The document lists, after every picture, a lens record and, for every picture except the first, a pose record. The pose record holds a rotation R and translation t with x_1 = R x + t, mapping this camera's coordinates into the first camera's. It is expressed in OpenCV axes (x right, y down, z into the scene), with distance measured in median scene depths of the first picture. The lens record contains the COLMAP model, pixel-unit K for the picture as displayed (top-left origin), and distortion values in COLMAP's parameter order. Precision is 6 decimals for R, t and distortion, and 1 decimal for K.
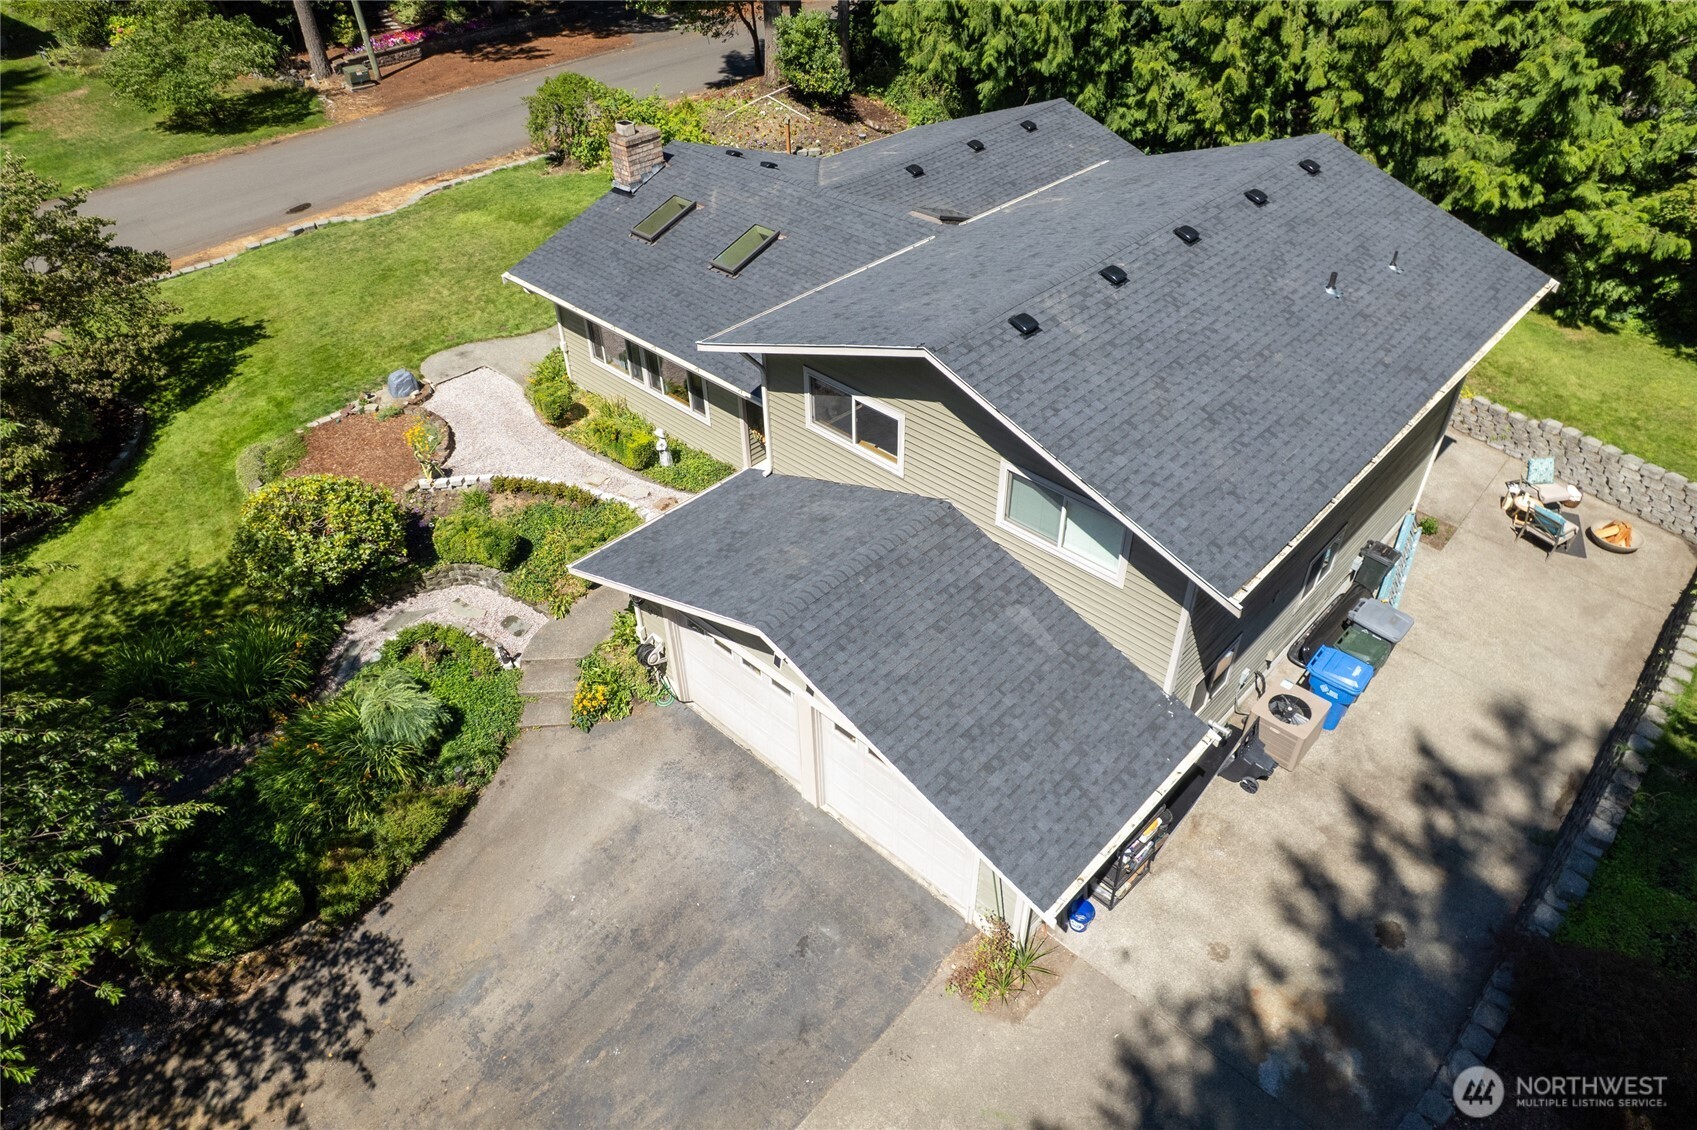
lens RADIAL K [[1097.3, 0, 848.5], [0, 1097.3, 565.0], [0, 0, 1]] dist [-0.044146, 0.001907]
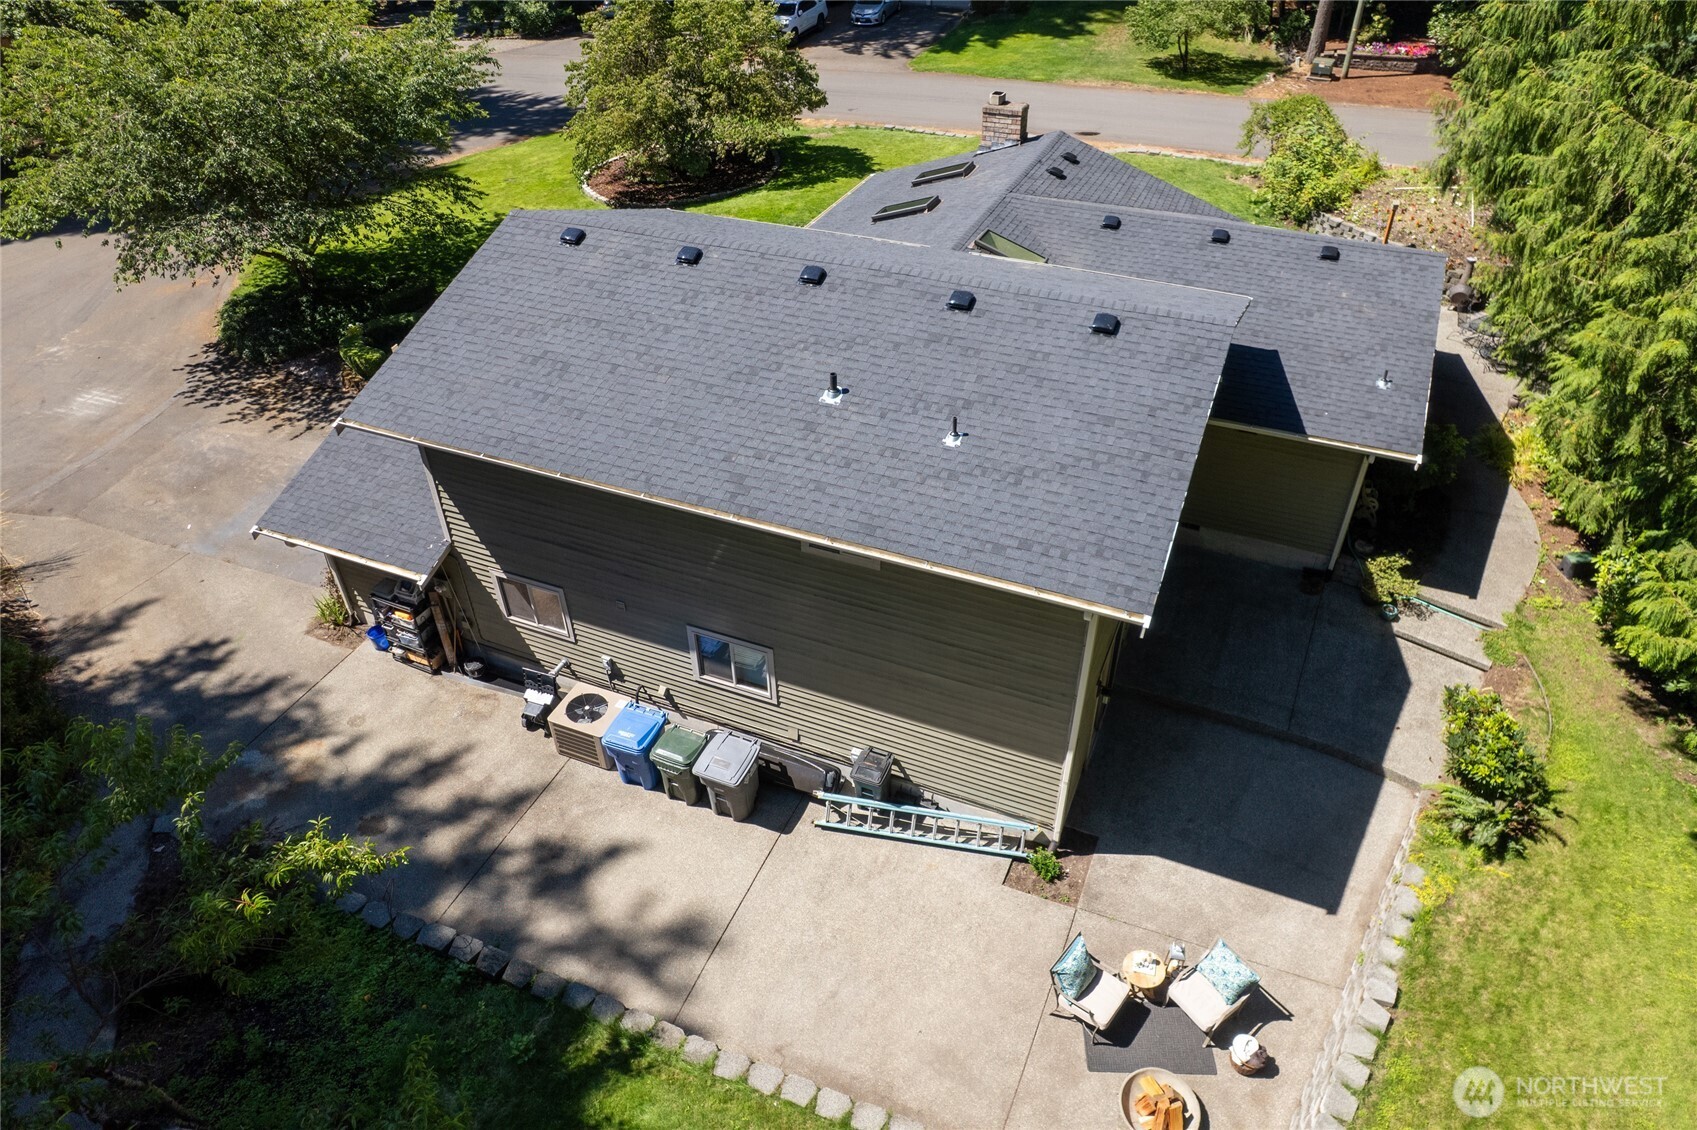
lens RADIAL K [[1097.3, 0, 848.5], [0, 1097.3, 565.0], [0, 0, 1]] dist [-0.044146, 0.001907]
pose [[0.343900, 0.582664, -0.736367, 1.182222], [-0.578712, 0.749078, 0.322451, -0.444404], [0.739477, 0.315253, 0.594802, 0.530188]]
